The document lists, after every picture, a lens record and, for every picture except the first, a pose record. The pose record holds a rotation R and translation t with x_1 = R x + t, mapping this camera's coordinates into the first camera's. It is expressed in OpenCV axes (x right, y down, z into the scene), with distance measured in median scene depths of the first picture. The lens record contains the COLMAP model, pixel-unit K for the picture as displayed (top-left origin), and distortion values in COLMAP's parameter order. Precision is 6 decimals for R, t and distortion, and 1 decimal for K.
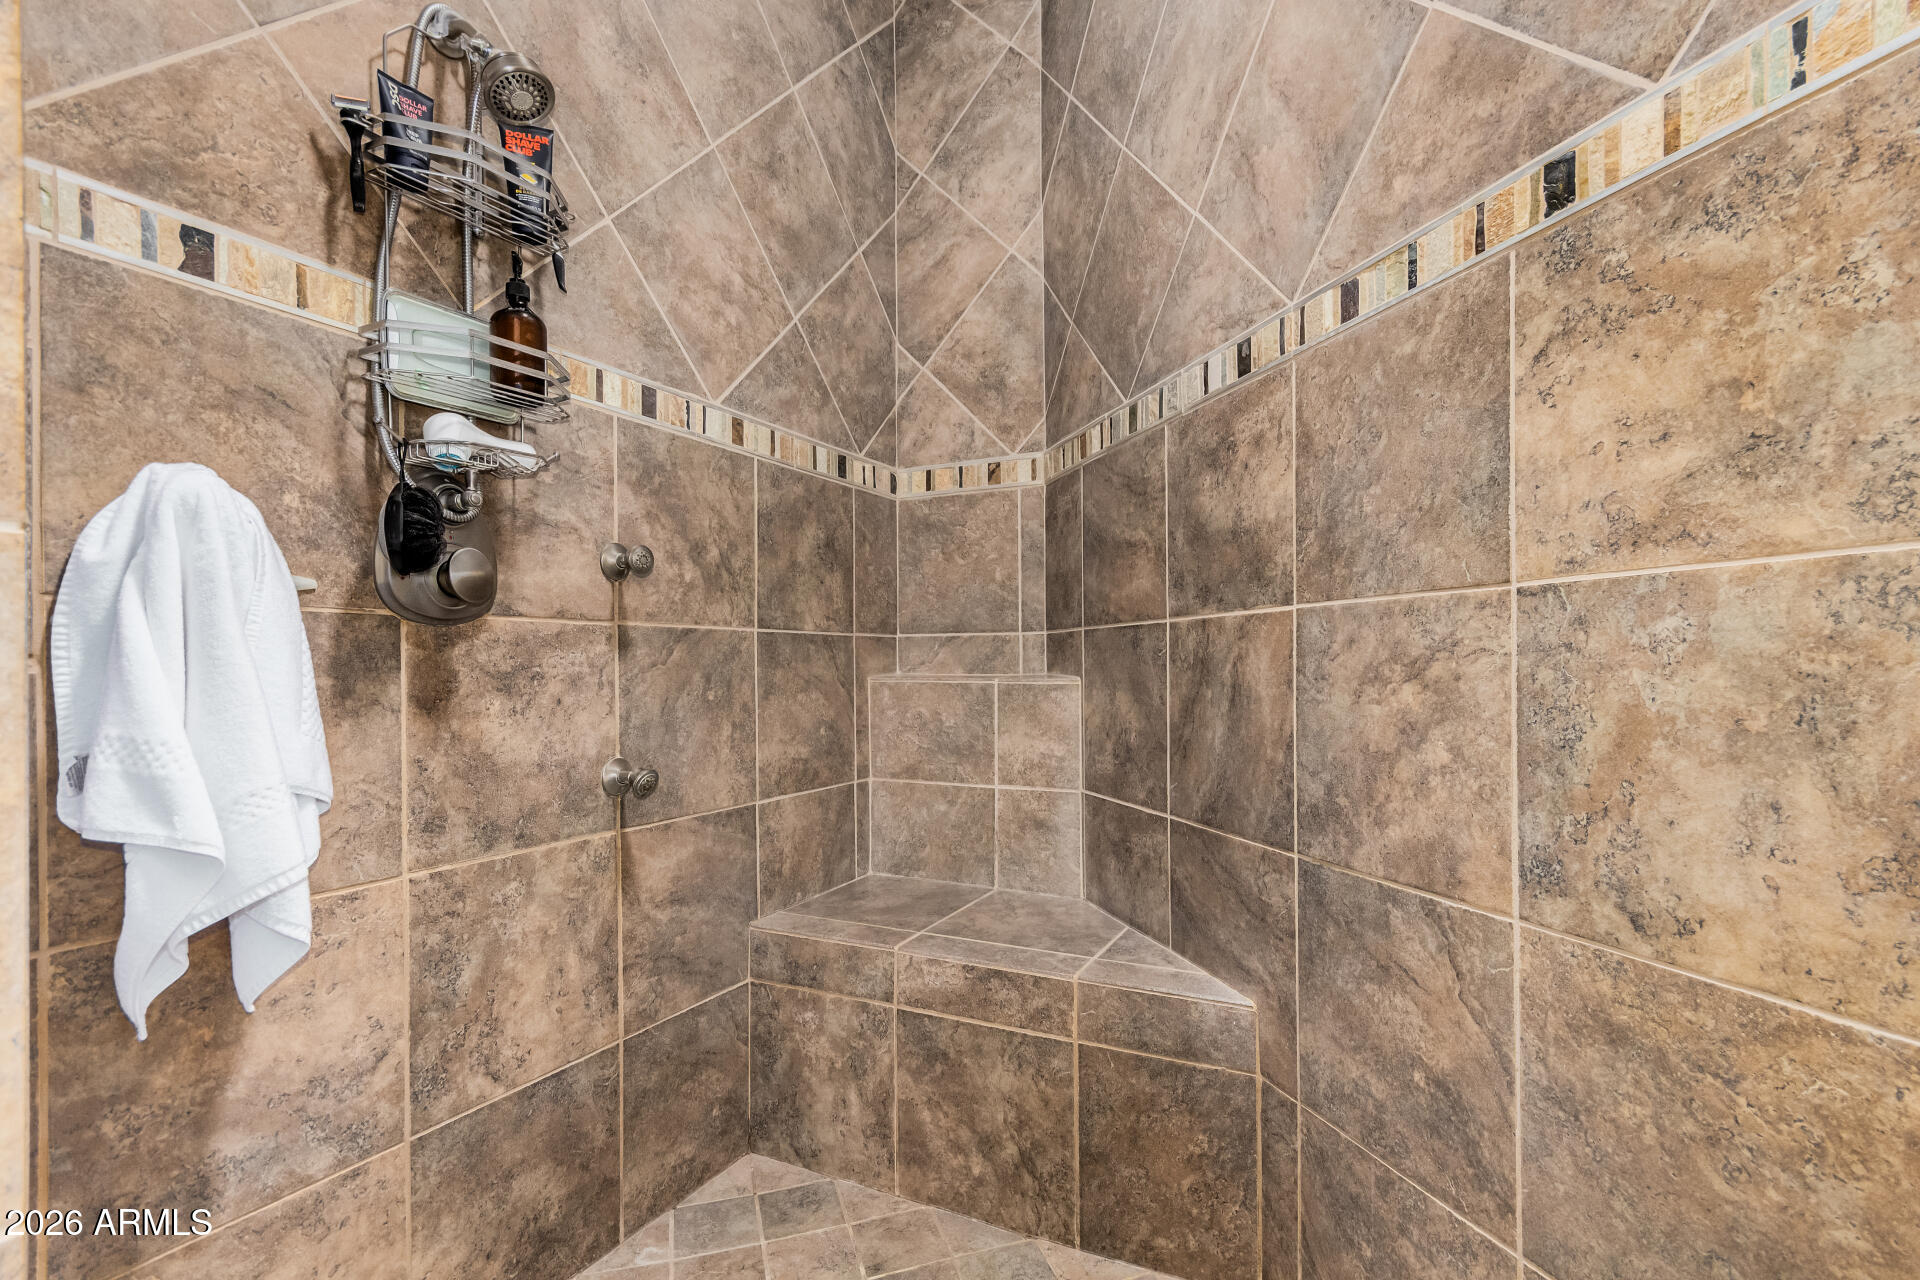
lens RADIAL K [[890.4, 0, 964.3], [0, 890.4, 652.3], [0, 0, 1]] dist [0.005627, 0.000771]
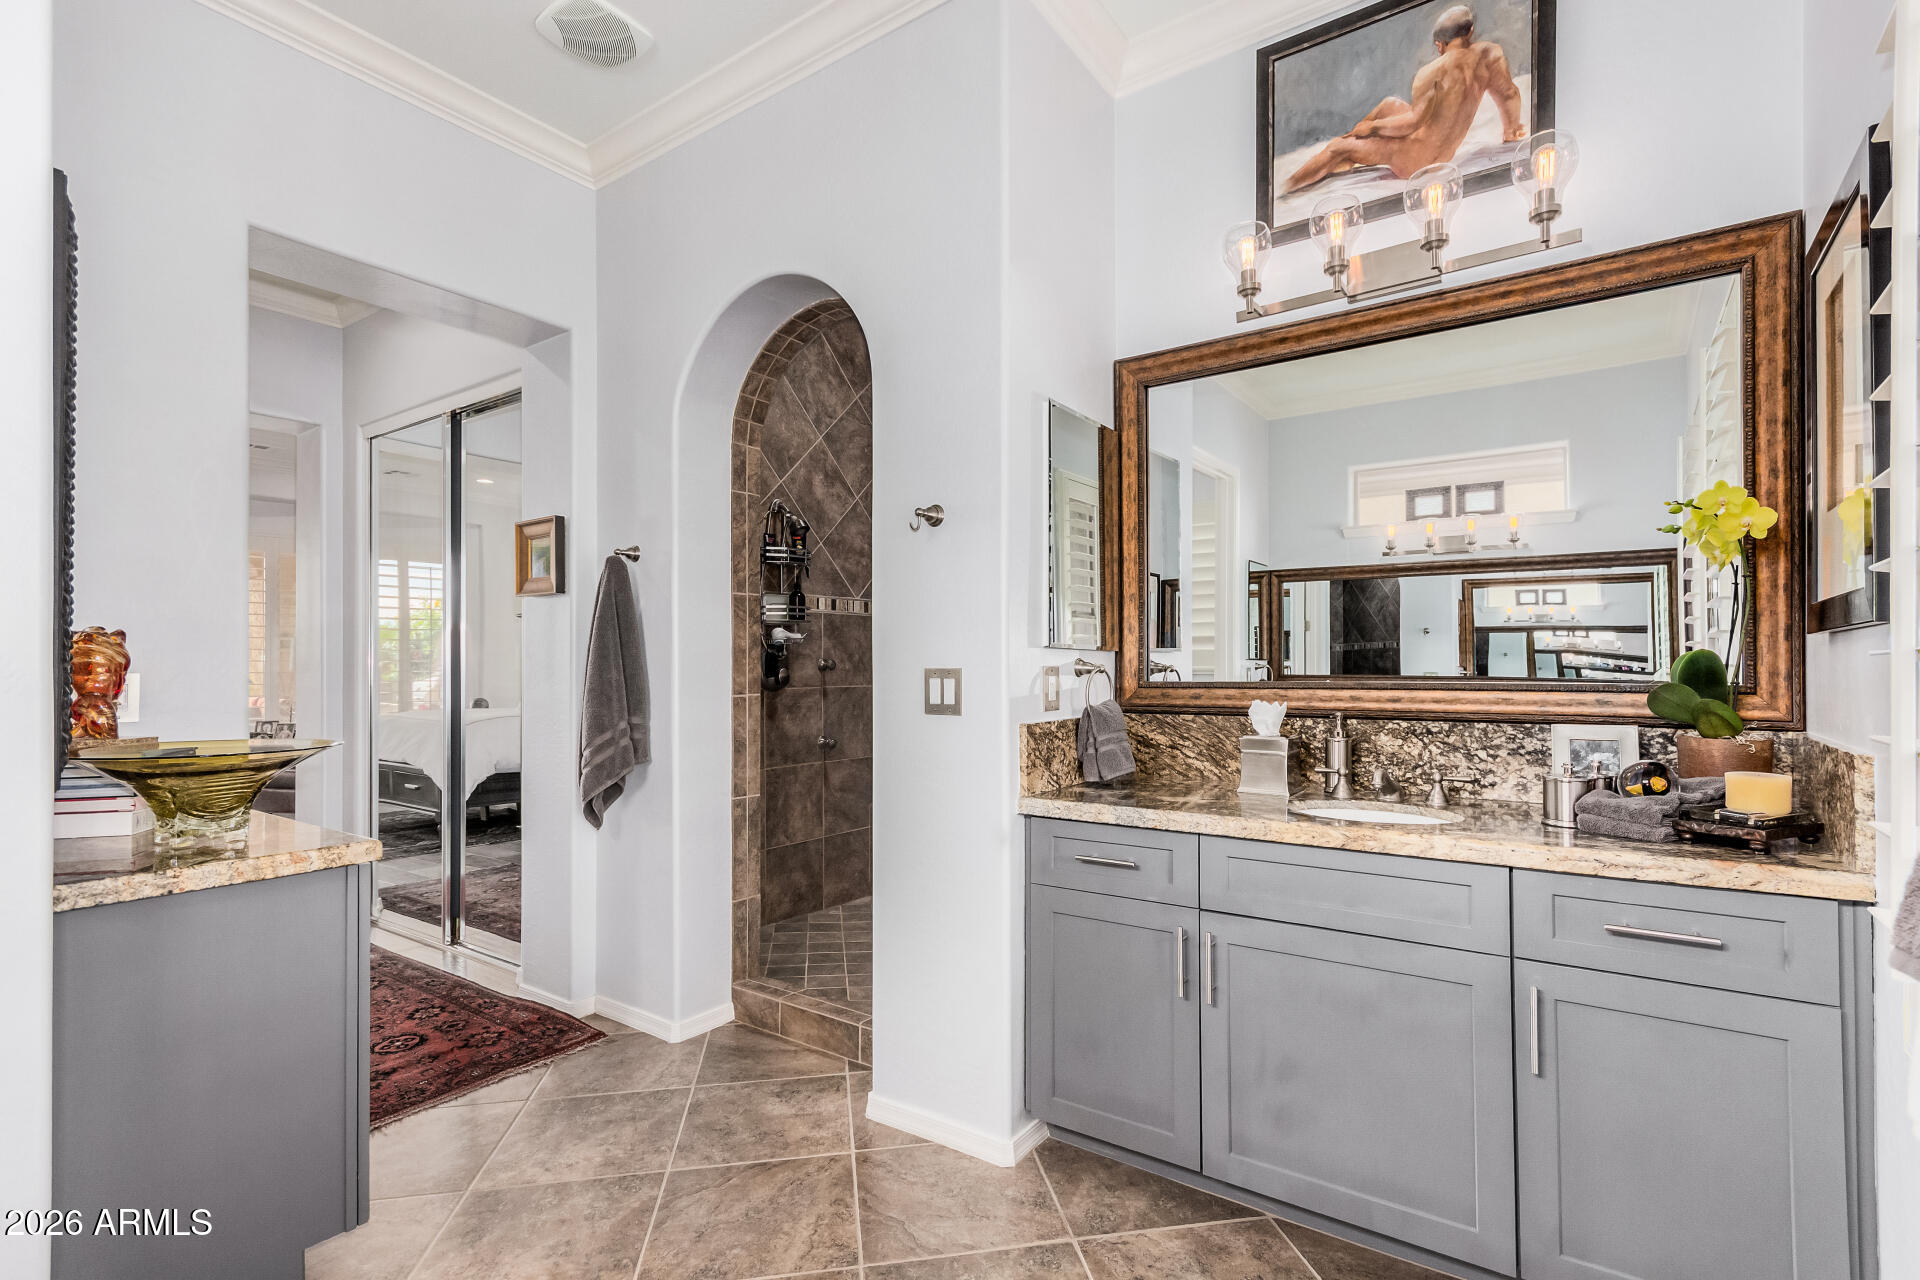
lens RADIAL K [[890.4, 0, 961.1], [0, 890.4, 647.4], [0, 0, 1]] dist [0.005627, 0.000771]
pose [[0.988069, 0.002774, -0.153986, 0.469339], [-0.003312, 0.999989, -0.003237, -0.149893], [0.153975, 0.003708, 0.988068, -1.699685]]
